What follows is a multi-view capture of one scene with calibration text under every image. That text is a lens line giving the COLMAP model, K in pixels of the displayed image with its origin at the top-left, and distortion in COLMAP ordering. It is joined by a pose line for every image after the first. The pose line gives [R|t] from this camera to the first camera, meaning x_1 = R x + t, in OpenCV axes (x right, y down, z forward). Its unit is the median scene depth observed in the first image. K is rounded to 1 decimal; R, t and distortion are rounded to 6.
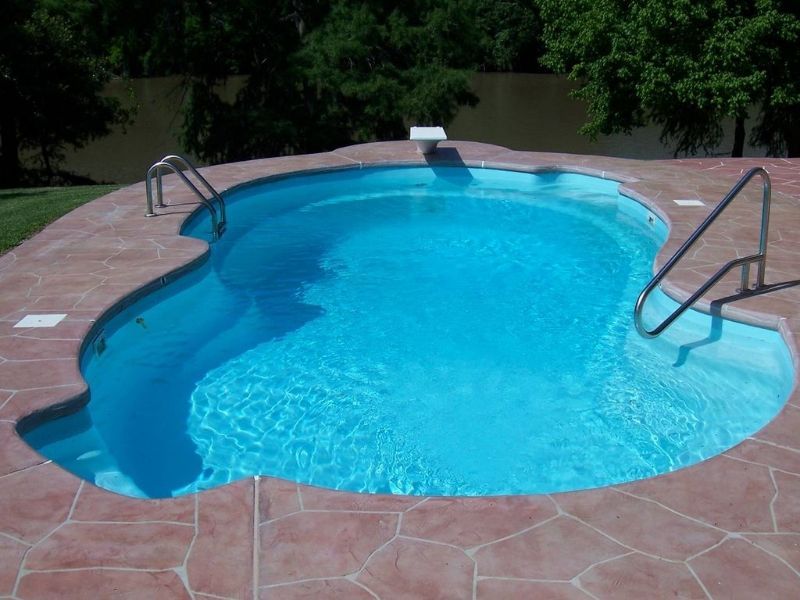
lens RADIAL K [[1195.1, 0, 400.0], [0, 1195.1, 300.0], [0, 0, 1]] dist [-0.228422, 0.246748]
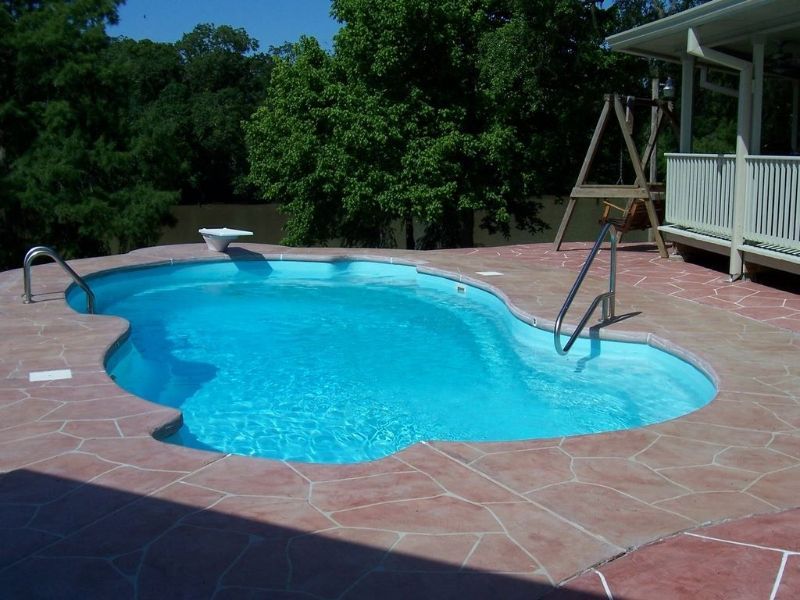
lens RADIAL K [[1195.1, 0, 400.0], [0, 1195.1, 300.0], [0, 0, 1]] dist [-0.228422, 0.246748]
pose [[0.915546, -0.038994, 0.400318, -0.214064], [0.091063, 0.989541, -0.111876, 0.047379], [-0.391768, 0.138882, 0.909521, -0.046031]]
